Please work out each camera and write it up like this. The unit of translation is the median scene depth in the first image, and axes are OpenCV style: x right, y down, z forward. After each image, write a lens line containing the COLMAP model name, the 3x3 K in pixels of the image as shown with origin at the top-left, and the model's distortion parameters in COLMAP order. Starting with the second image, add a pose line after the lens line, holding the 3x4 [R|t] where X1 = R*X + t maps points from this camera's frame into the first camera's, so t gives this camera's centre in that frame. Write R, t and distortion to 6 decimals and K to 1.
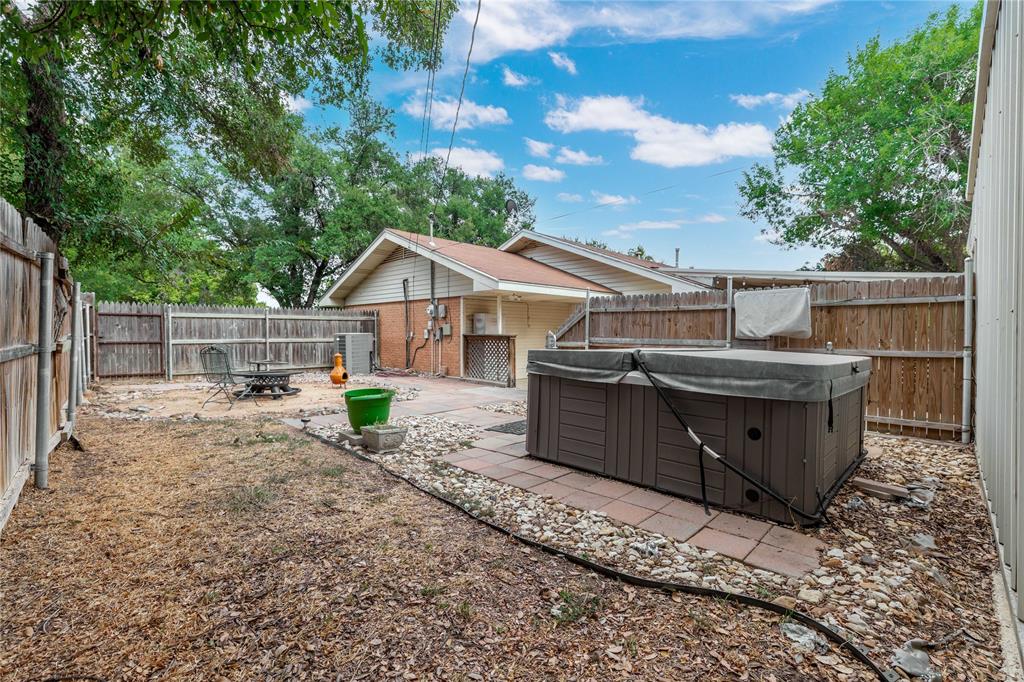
lens RADIAL K [[444.8, 0, 507.2], [0, 444.8, 338.0], [0, 0, 1]] dist [-0.000357, 0.000529]
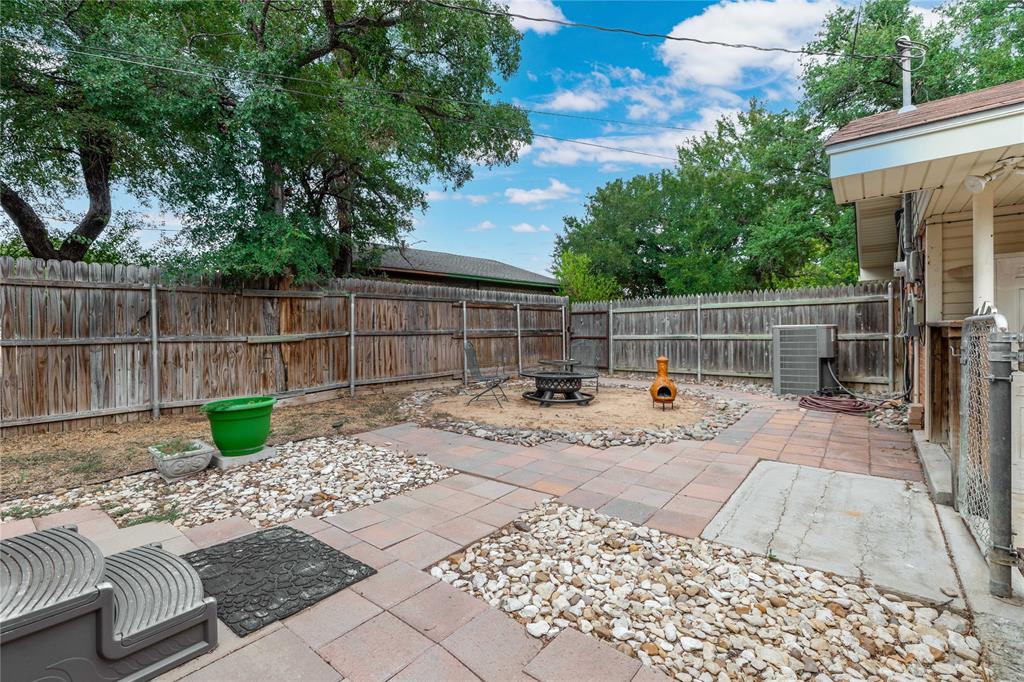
lens RADIAL K [[448.6, 0, 512.0], [0, 448.6, 341.0], [0, 0, 1]] dist [0.000558, -0.000027]
pose [[0.103038, 0.017504, -0.994523, 0.245327], [0.001143, 0.999842, 0.017717, -0.001316], [0.994677, -0.002963, 0.103002, 0.638770]]
